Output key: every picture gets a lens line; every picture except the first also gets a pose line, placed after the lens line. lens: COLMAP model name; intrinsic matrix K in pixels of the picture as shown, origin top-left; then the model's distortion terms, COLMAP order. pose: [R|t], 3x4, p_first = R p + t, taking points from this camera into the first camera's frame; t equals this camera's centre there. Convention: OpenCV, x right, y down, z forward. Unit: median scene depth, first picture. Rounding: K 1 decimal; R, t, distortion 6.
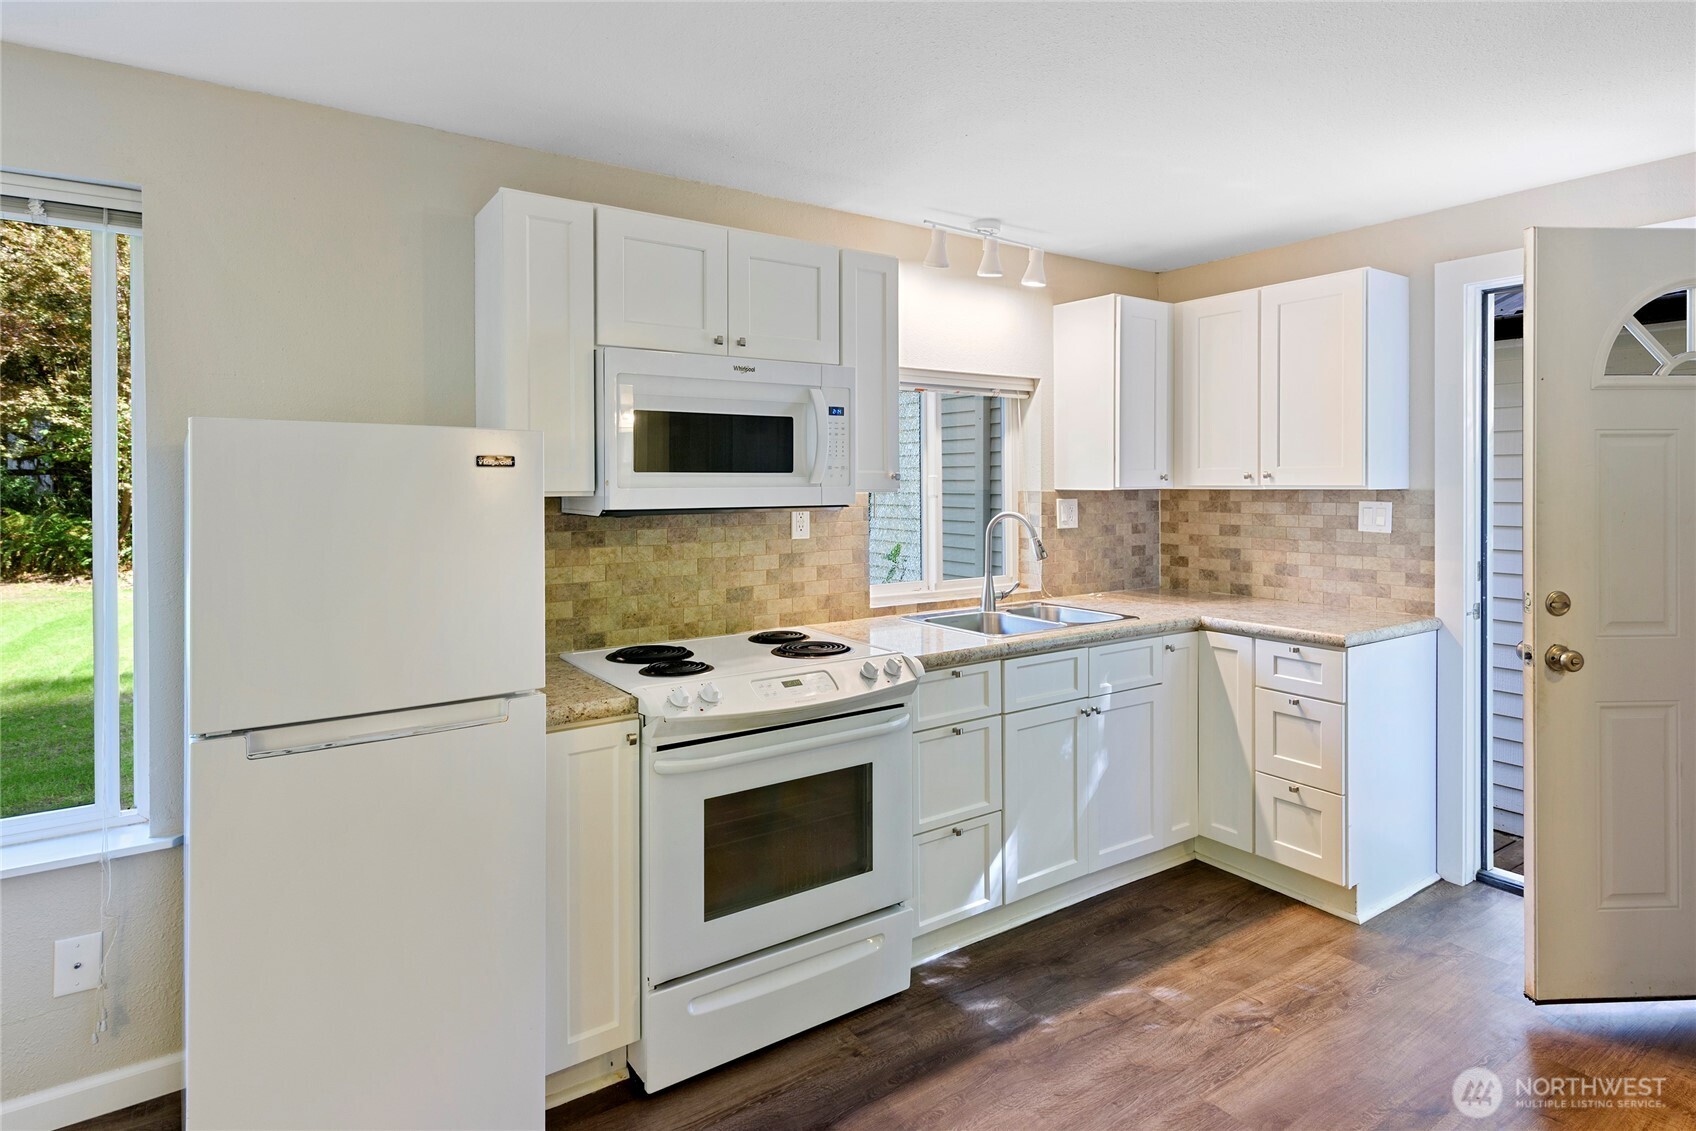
lens RADIAL K [[911.8, 0, 847.0], [0, 911.8, 536.5], [0, 0, 1]] dist [0.001803, 0.000167]
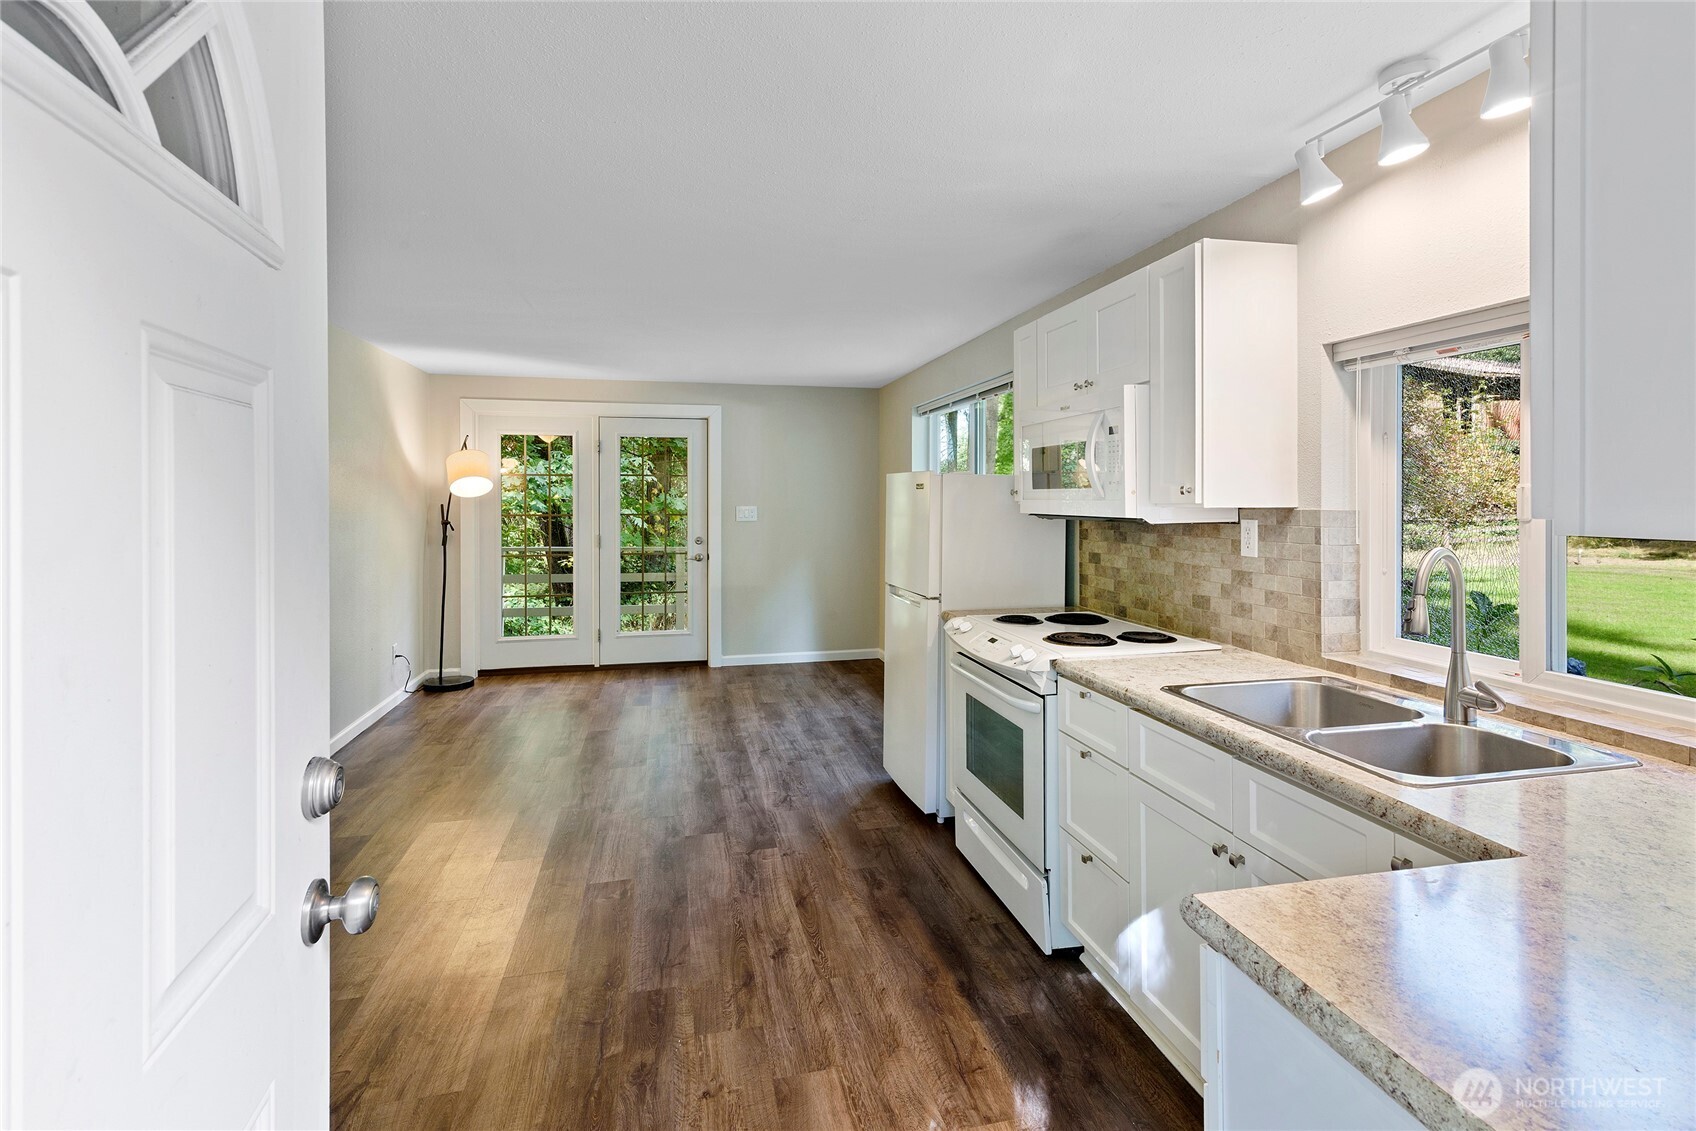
lens RADIAL K [[773.2, 0, 848.0], [0, 773.2, 565.5], [0, 0, 1]] dist [0.000029, 0.000019]
pose [[-0.367939, 0.085032, -0.925954, 0.928239], [-0.055332, 0.992043, 0.113087, -0.061633], [0.928202, 0.092844, -0.360306, 1.010966]]
